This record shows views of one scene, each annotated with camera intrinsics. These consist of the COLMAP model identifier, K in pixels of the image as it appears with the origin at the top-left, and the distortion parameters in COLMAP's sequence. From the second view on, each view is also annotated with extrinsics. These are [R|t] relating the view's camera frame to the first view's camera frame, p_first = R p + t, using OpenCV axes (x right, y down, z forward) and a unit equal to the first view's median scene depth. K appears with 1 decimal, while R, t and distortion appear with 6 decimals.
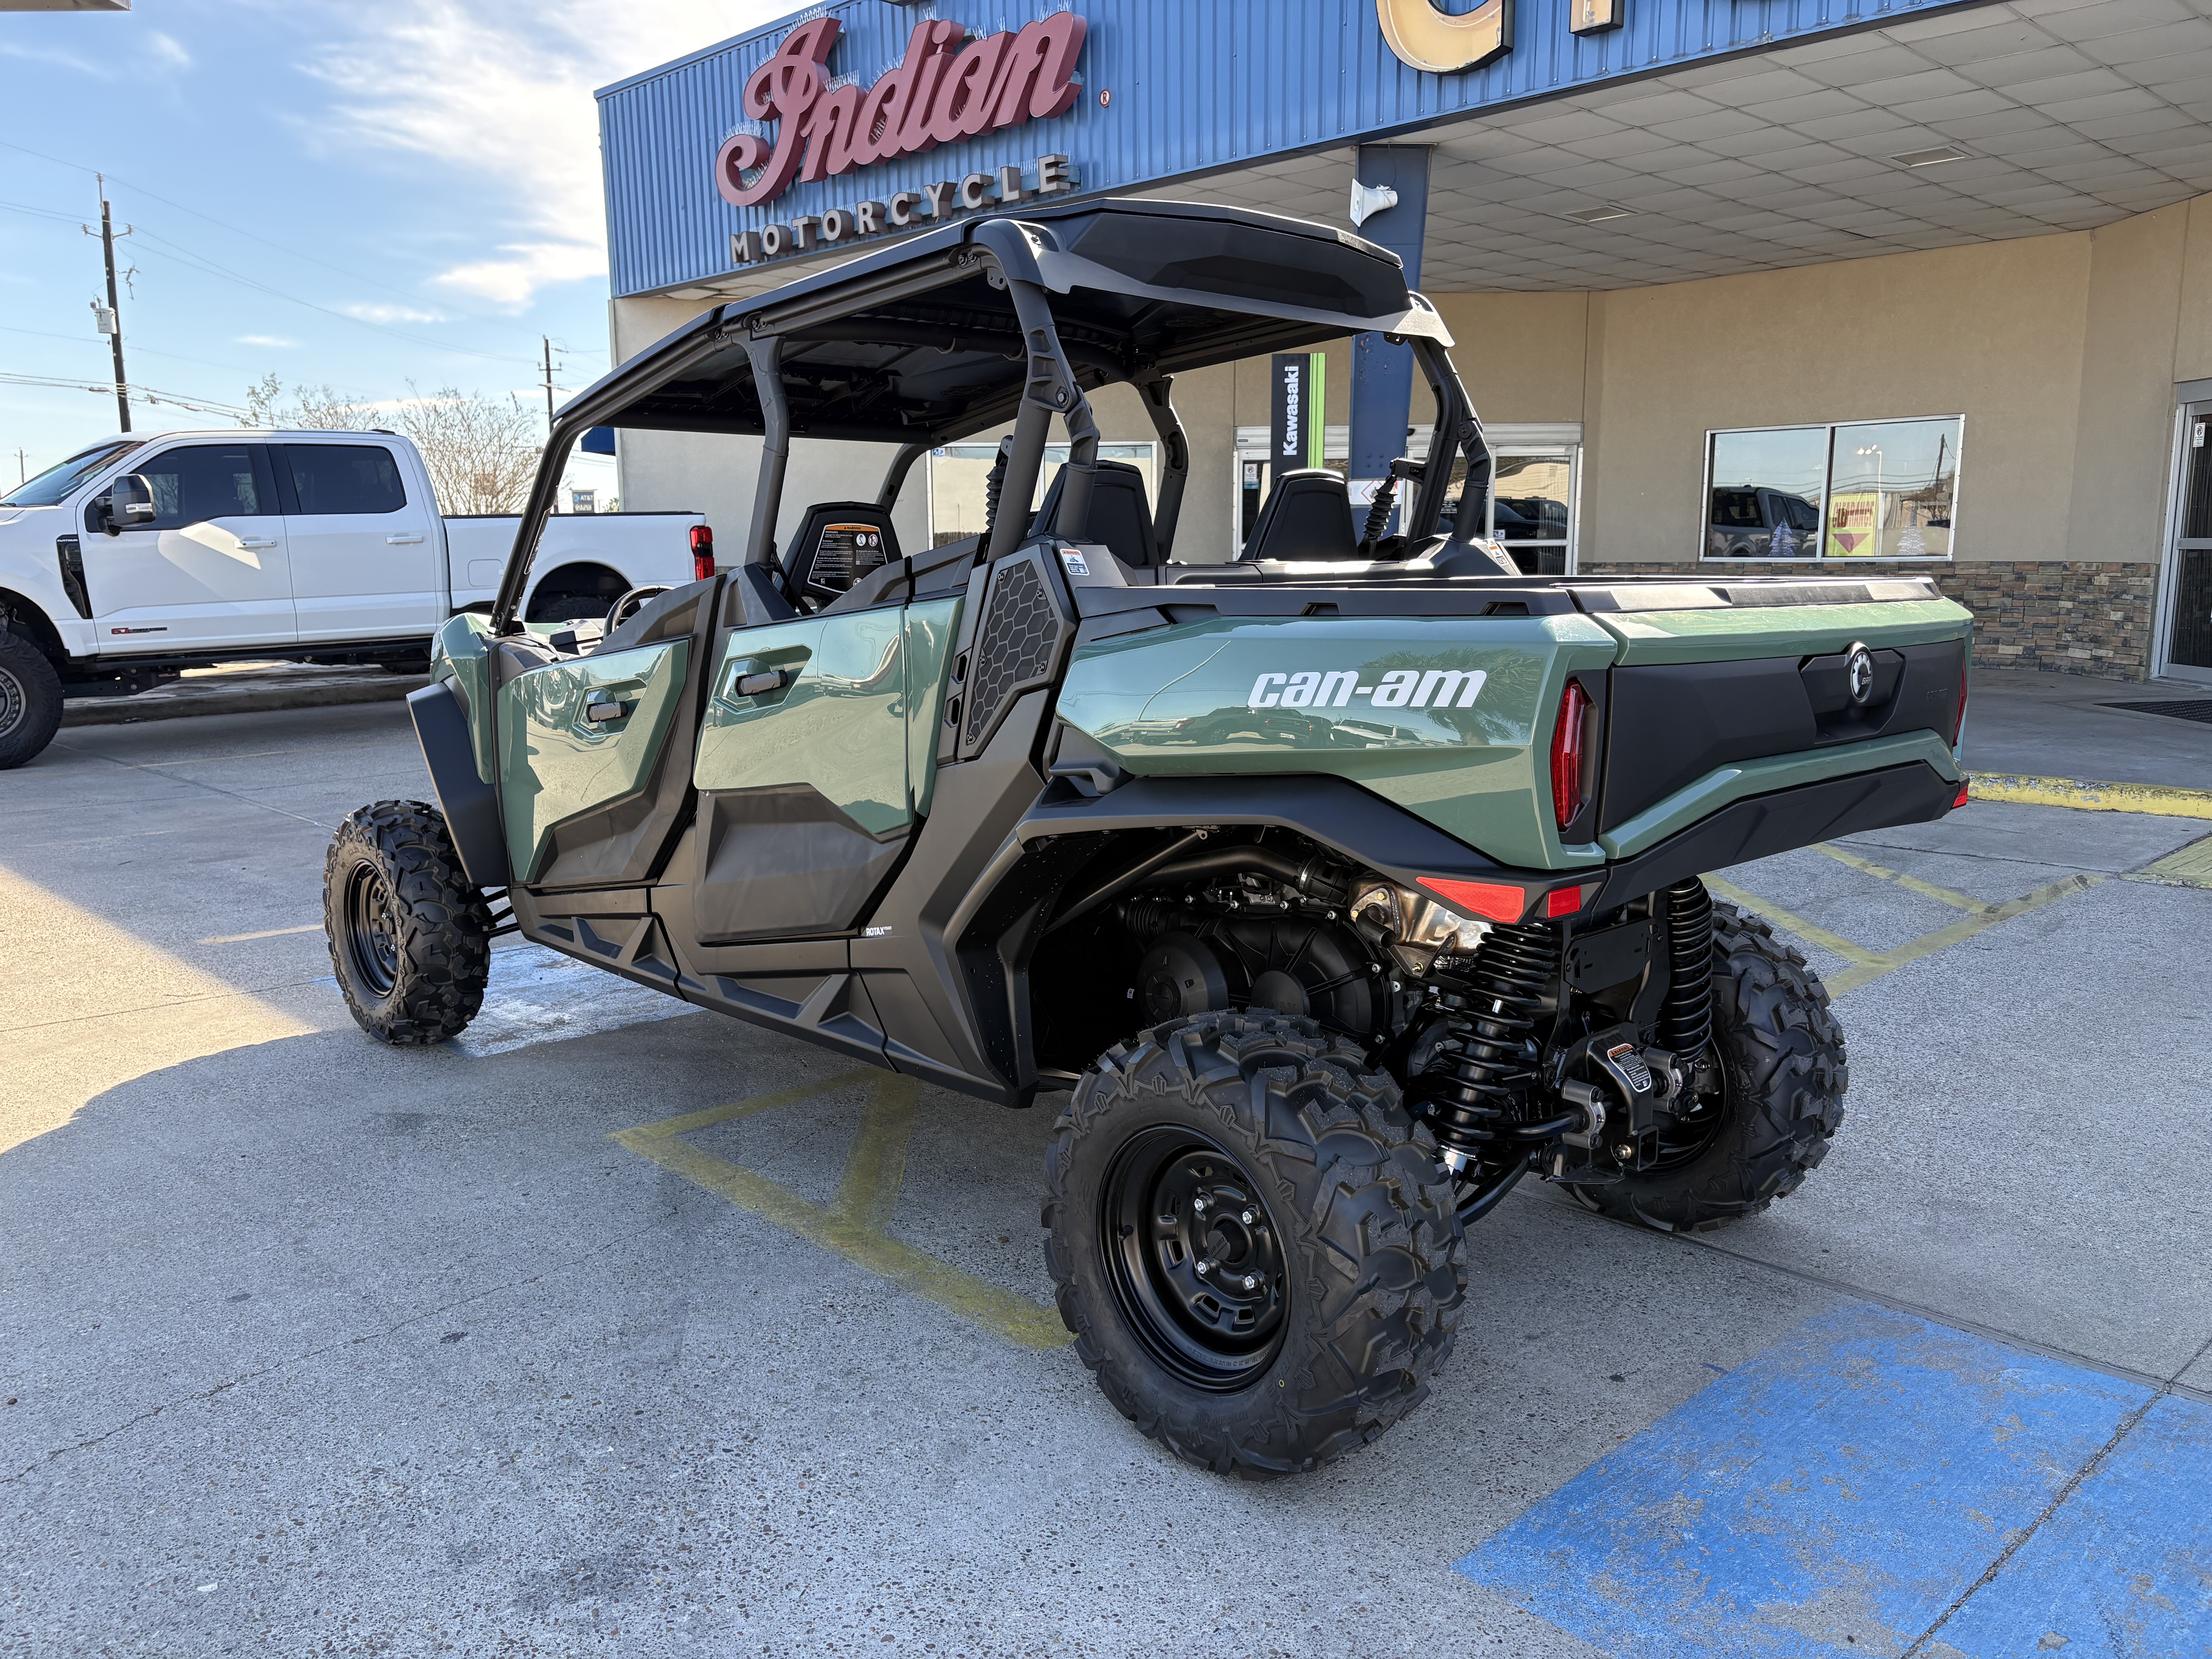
lens RADIAL K [[1688.4, 0, 1129.0], [0, 1688.4, 823.9], [0, 0, 1]] dist [0.022823, -0.005349]
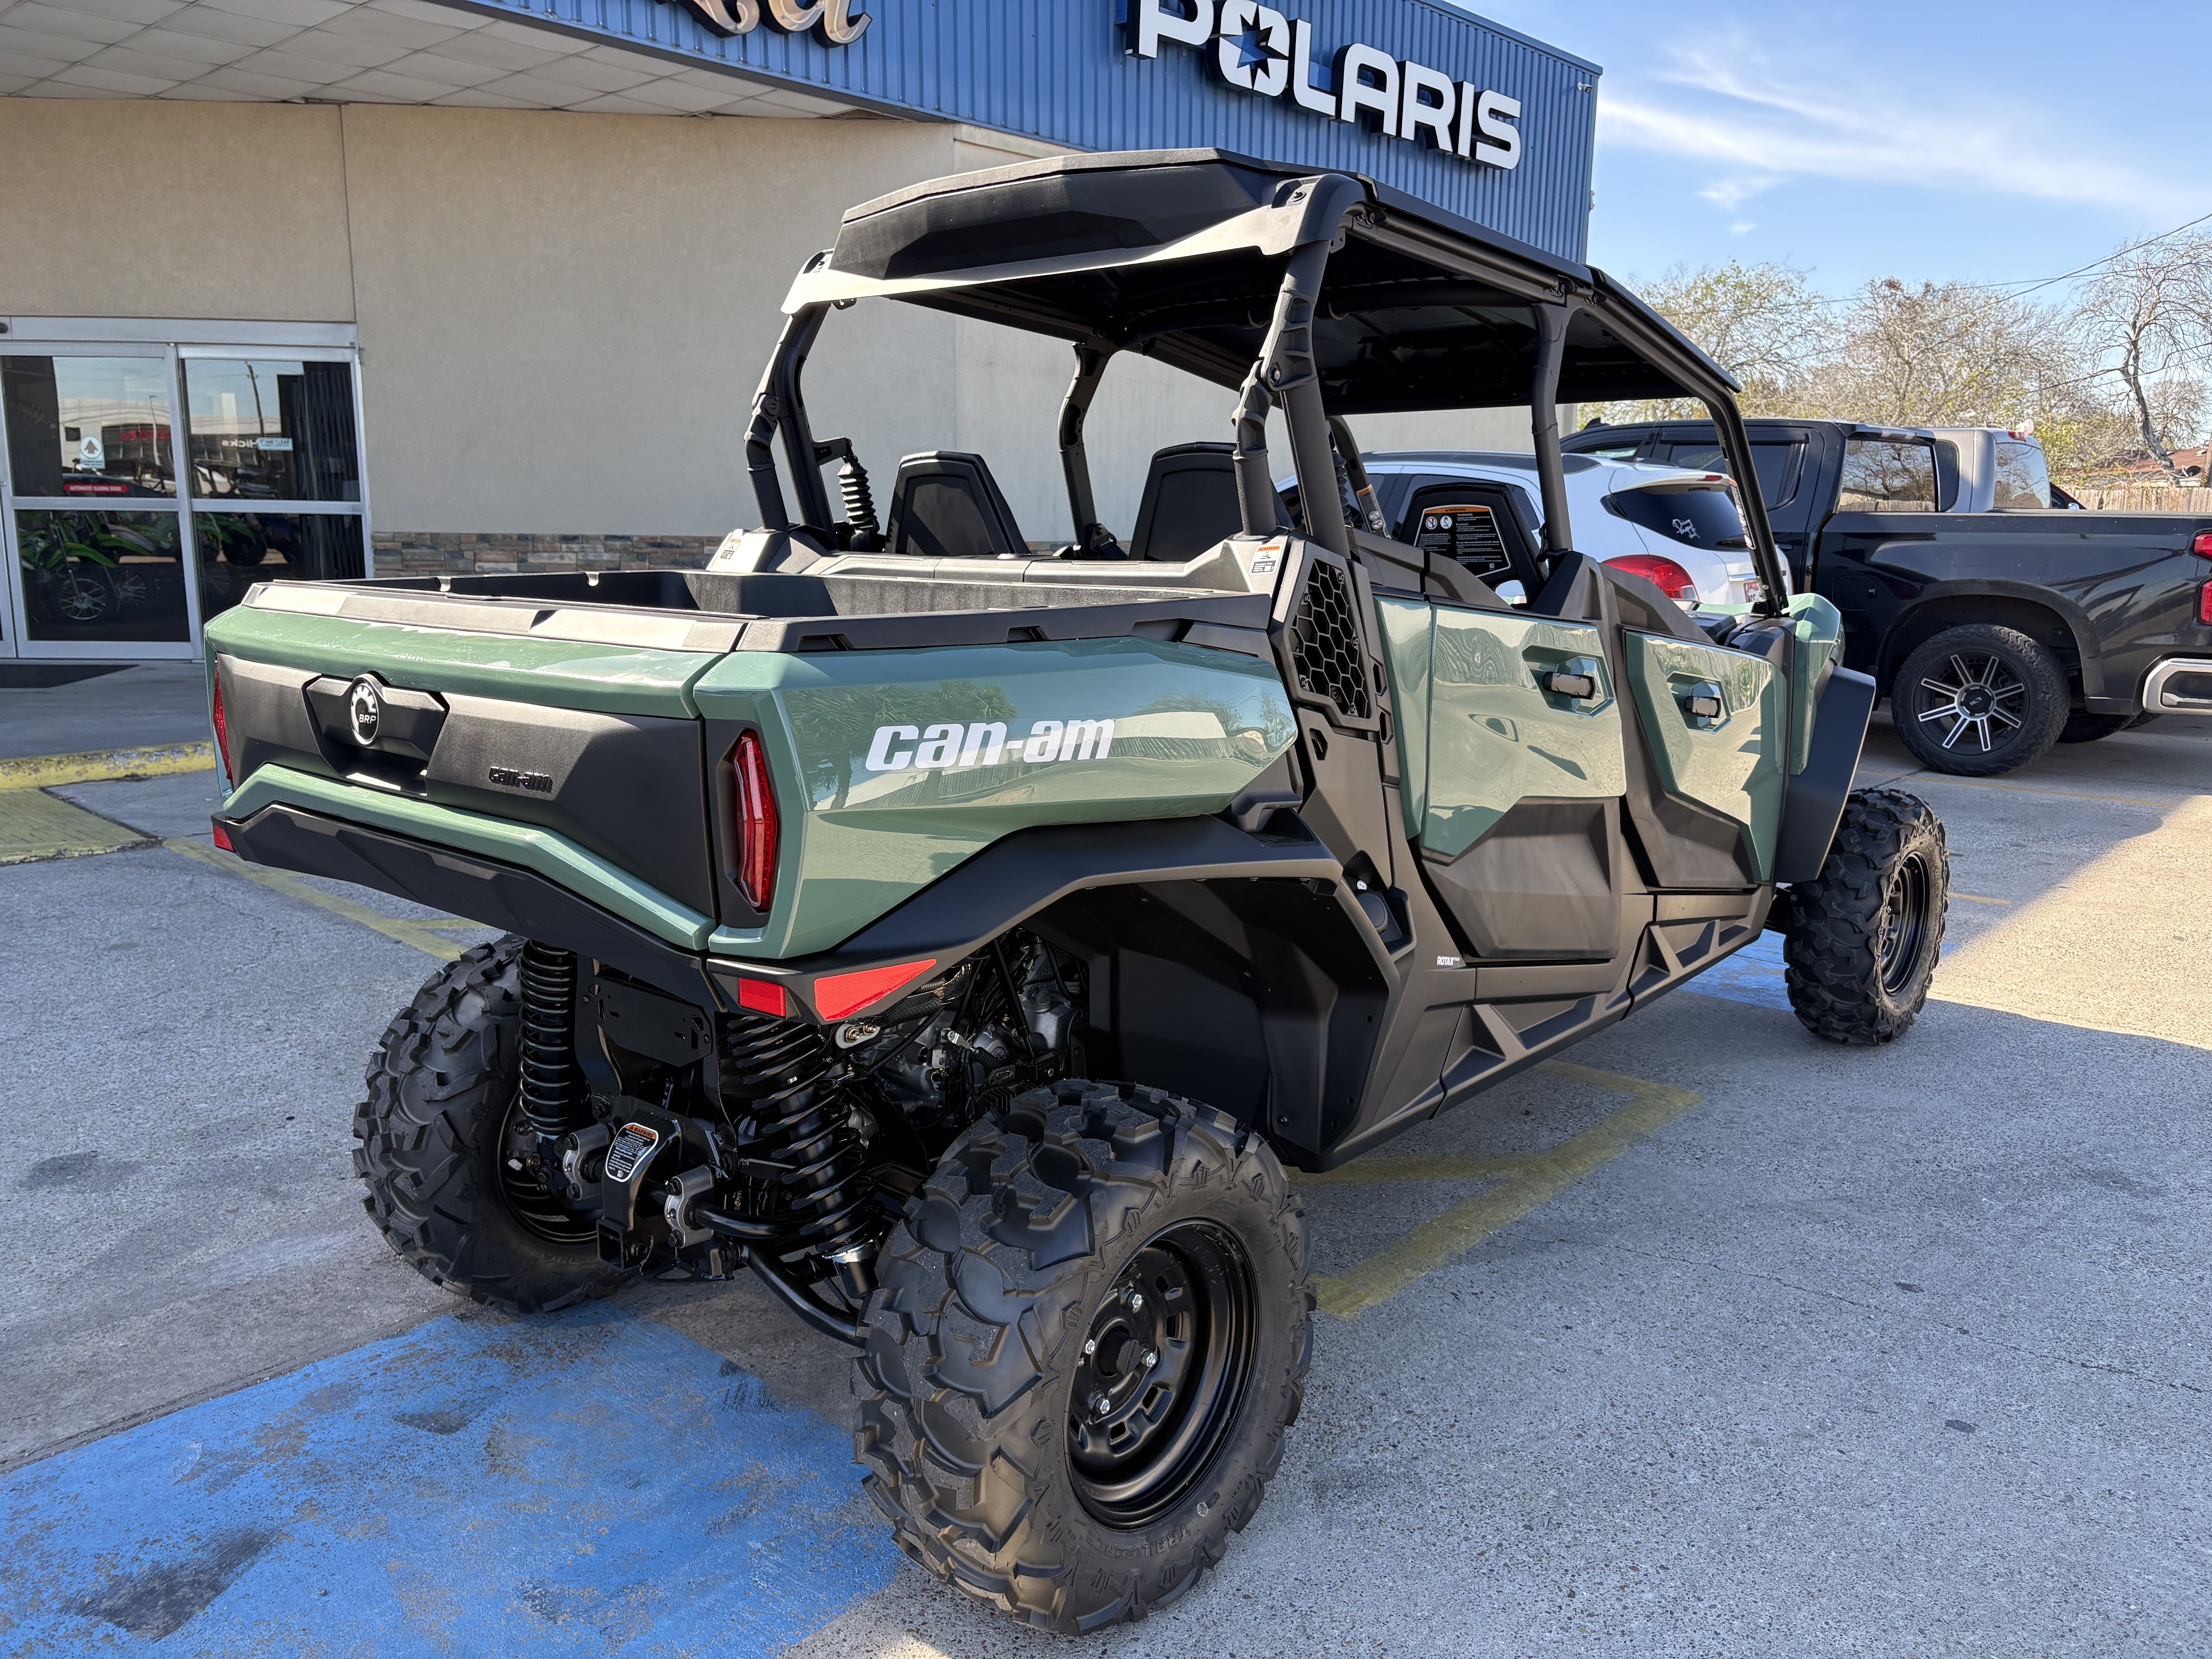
lens RADIAL K [[1649.5, 0, 1120.6], [0, 1649.5, 818.8], [0, 0, 1]] dist [0.021213, -0.007115]
pose [[-0.069810, -0.178937, 0.981381, -0.960405], [0.148602, 0.970939, 0.187604, -0.179463], [-0.986430, 0.158931, -0.041191, 1.072381]]
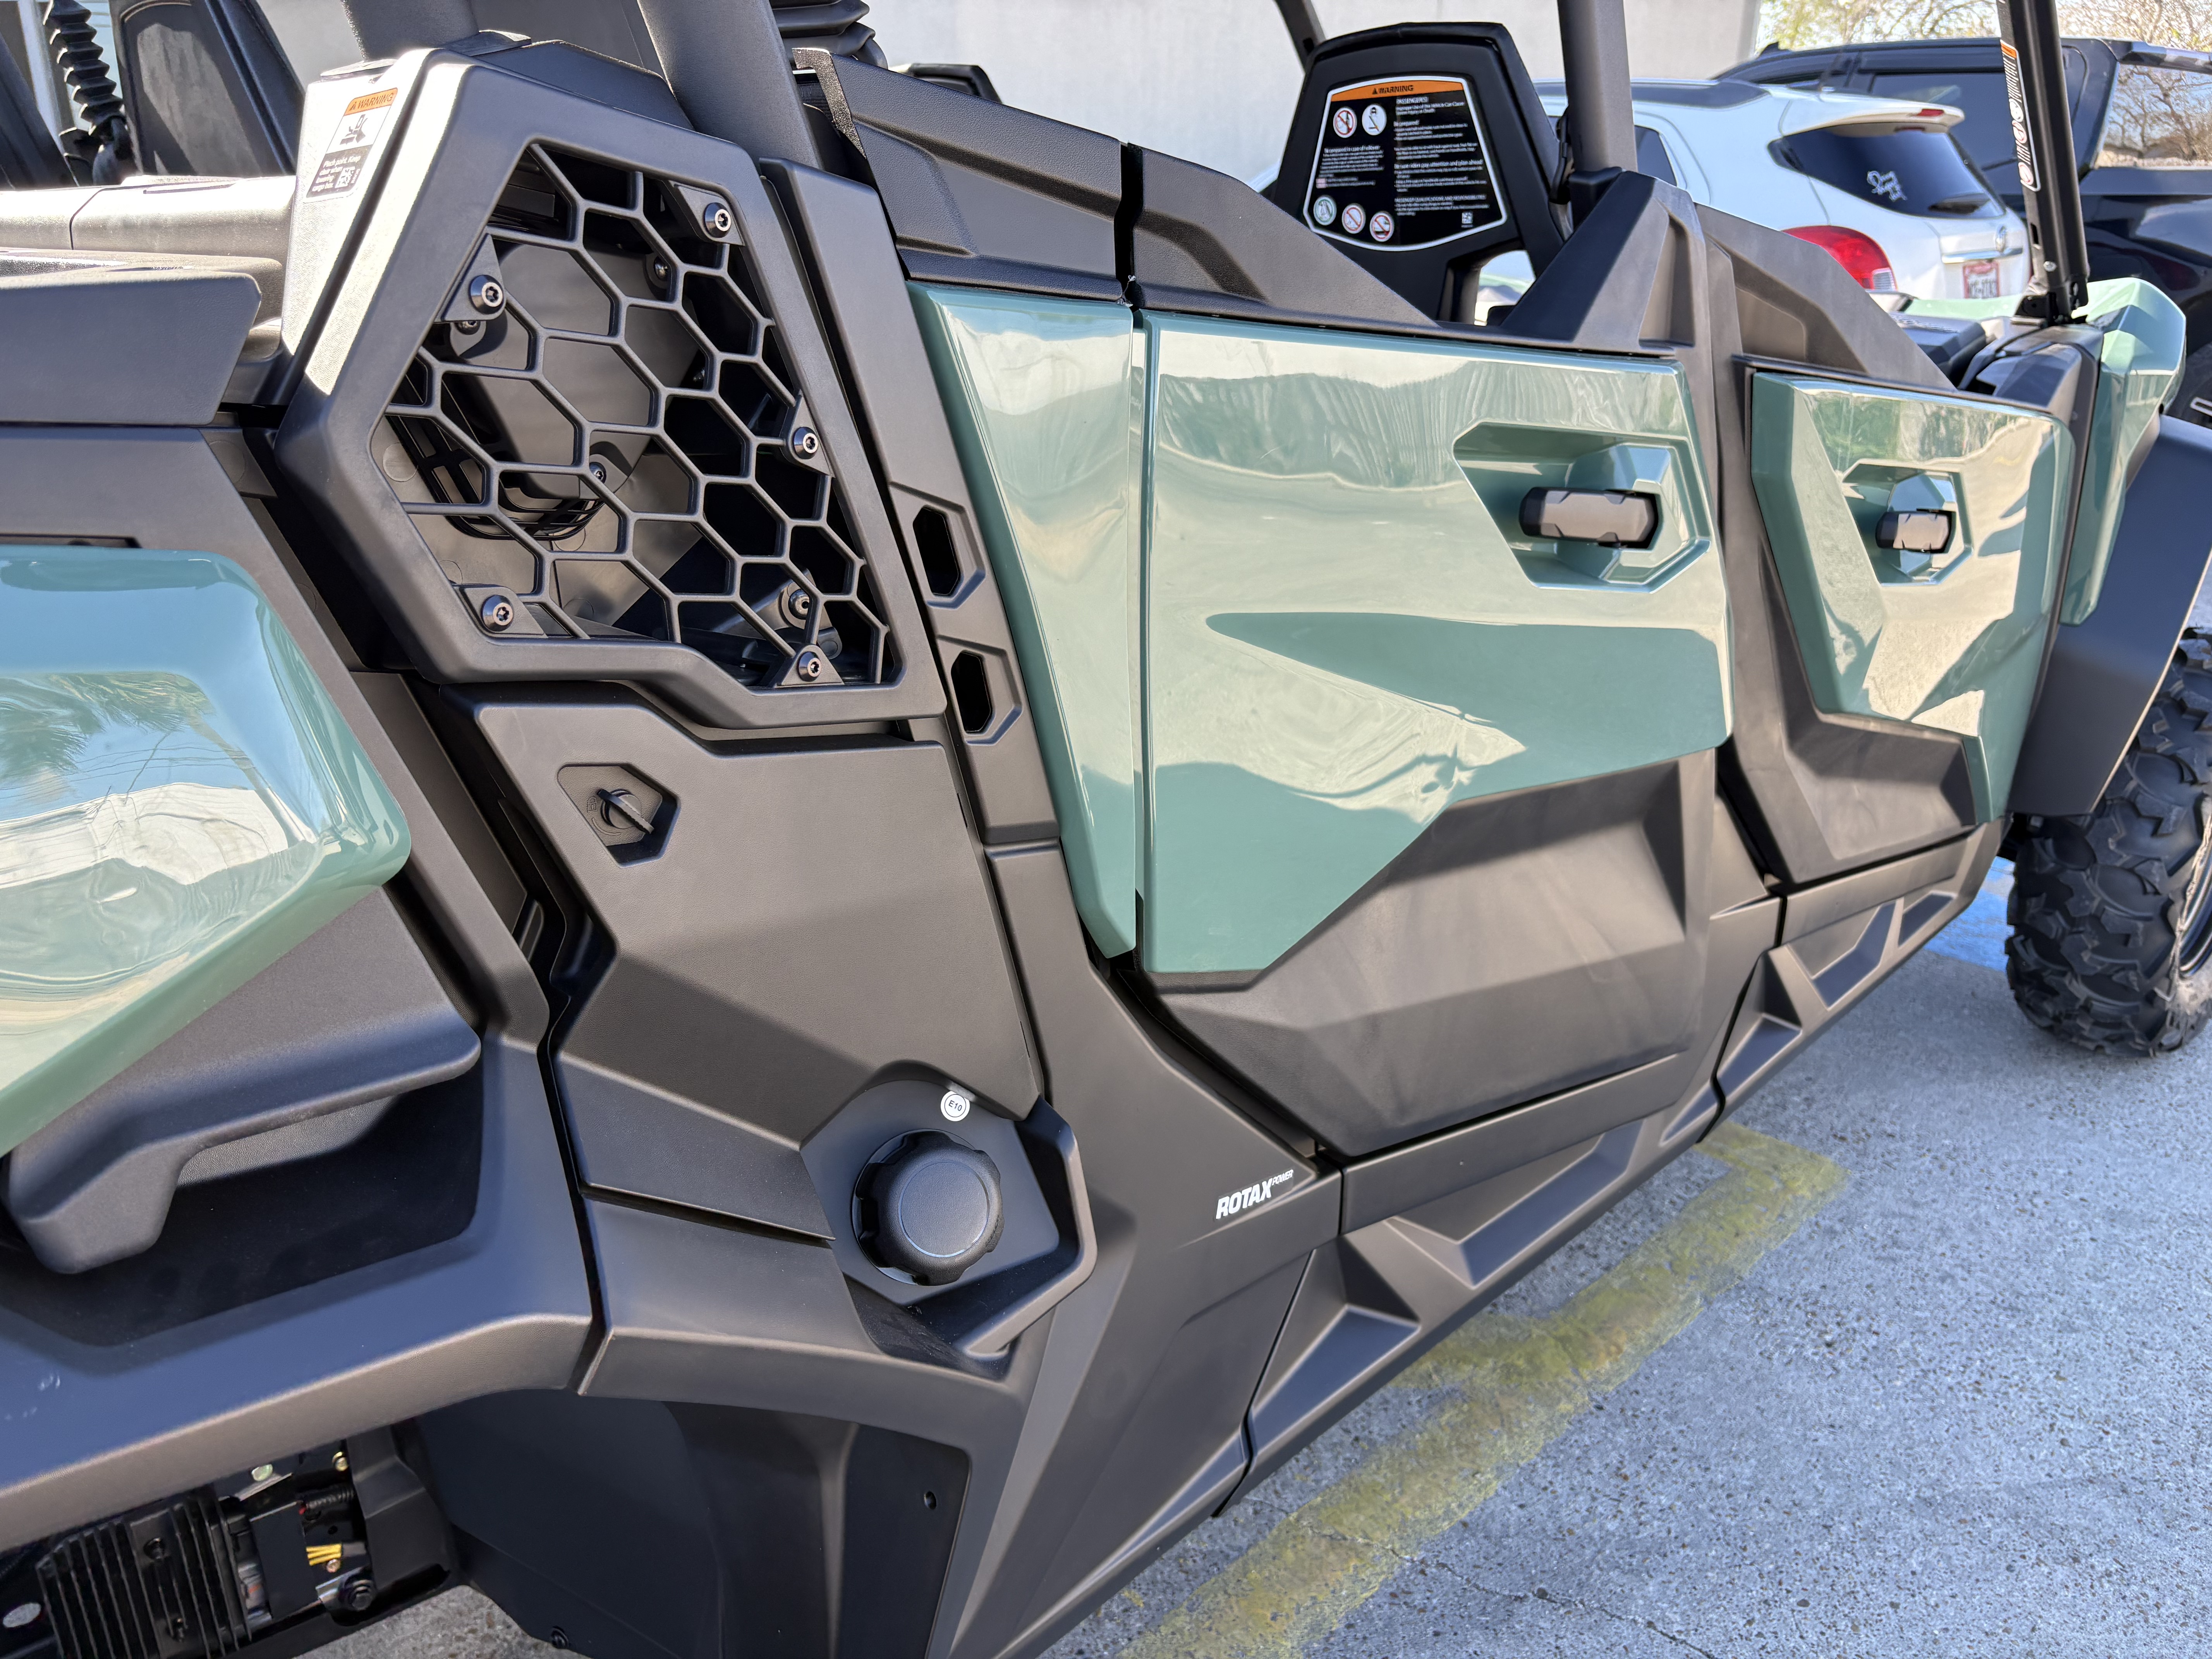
lens RADIAL K [[1659.9, 0, 1091.6], [0, 1659.9, 828.0], [0, 0, 1]] dist [0.075844, -0.099360]
pose [[0.017282, -0.347491, 0.937524, -0.555338], [0.159041, 0.926681, 0.340540, -0.135681], [-0.987121, 0.143219, 0.071280, 0.915426]]
